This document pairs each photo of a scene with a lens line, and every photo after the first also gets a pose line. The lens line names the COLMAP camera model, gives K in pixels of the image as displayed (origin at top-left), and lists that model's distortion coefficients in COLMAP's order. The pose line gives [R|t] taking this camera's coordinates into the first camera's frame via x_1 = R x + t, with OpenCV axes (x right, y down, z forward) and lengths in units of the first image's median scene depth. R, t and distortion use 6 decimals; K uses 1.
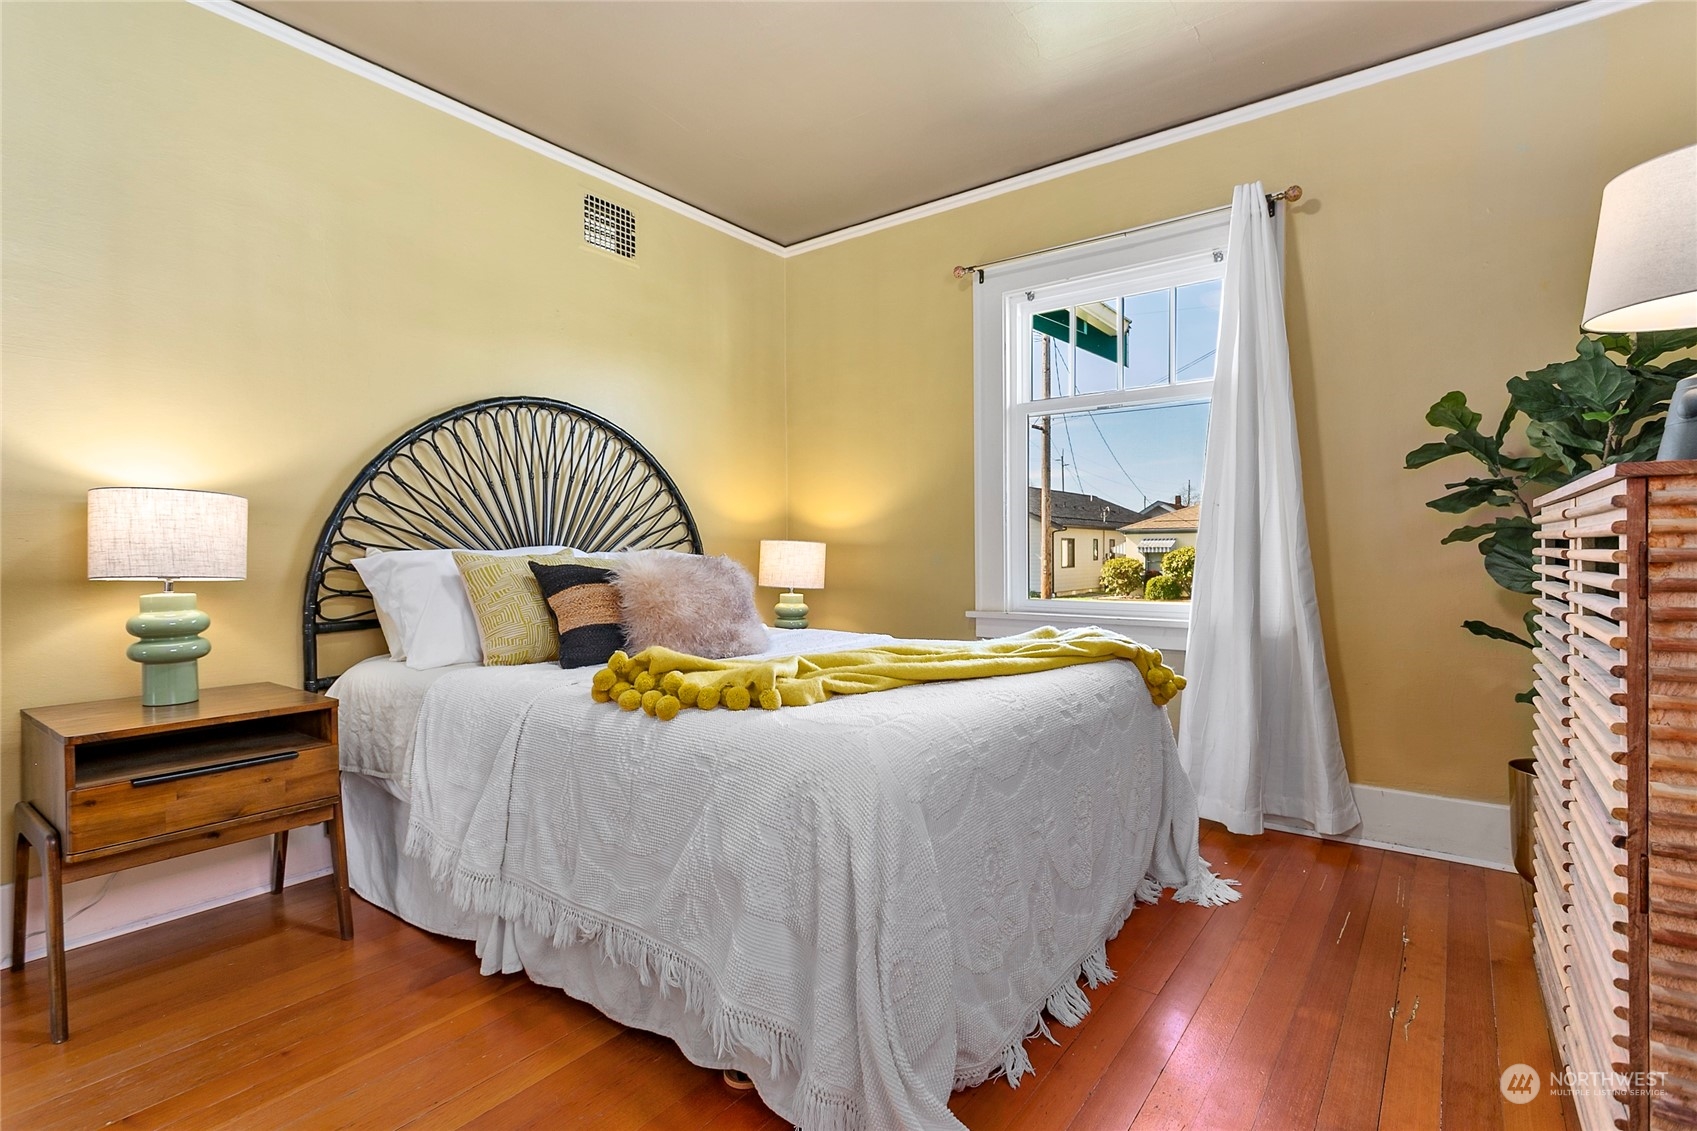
lens RADIAL K [[811.8, 0, 846.1], [0, 811.8, 564.6], [0, 0, 1]] dist [0.000243, -0.000949]
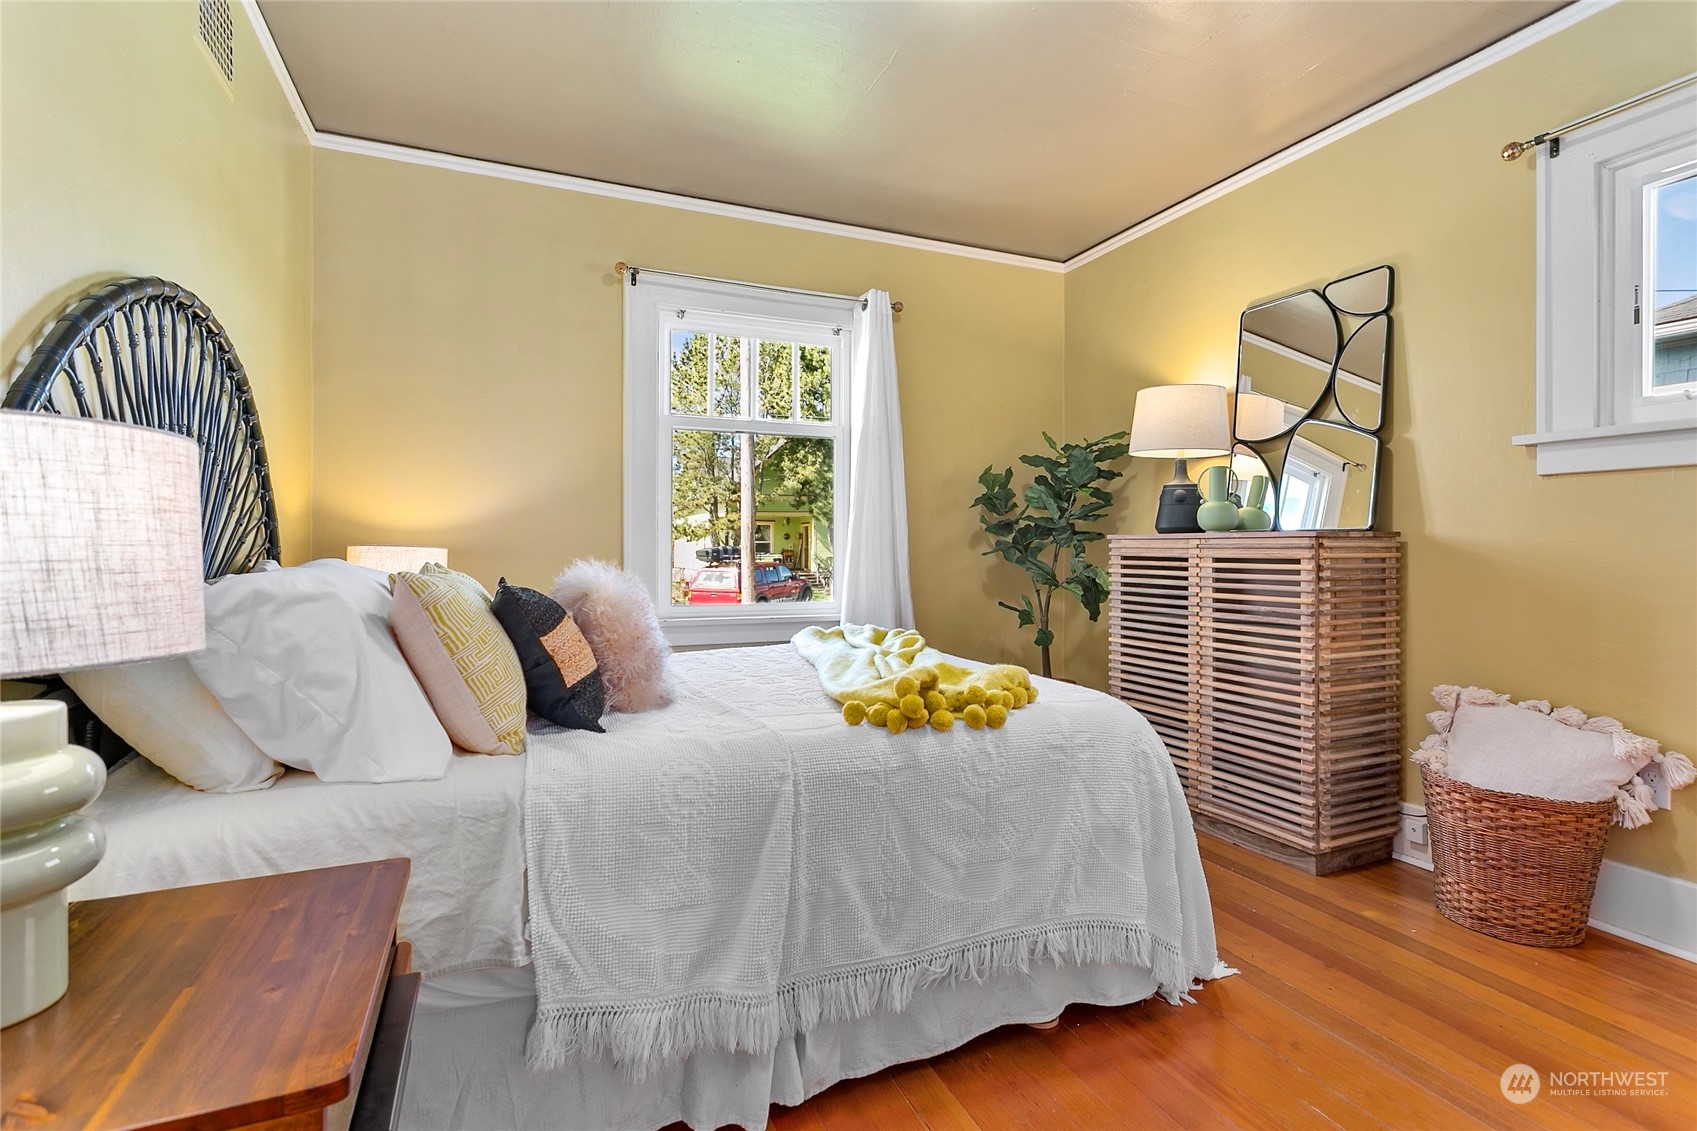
lens RADIAL K [[811.8, 0, 854.6], [0, 811.8, 550.1], [0, 0, 1]] dist [0.000243, -0.000949]
pose [[0.487851, 0.000871, 0.872927, -1.026515], [0.008340, 0.999949, -0.005658, -0.031458], [-0.872887, 0.010041, 0.487819, 0.526862]]
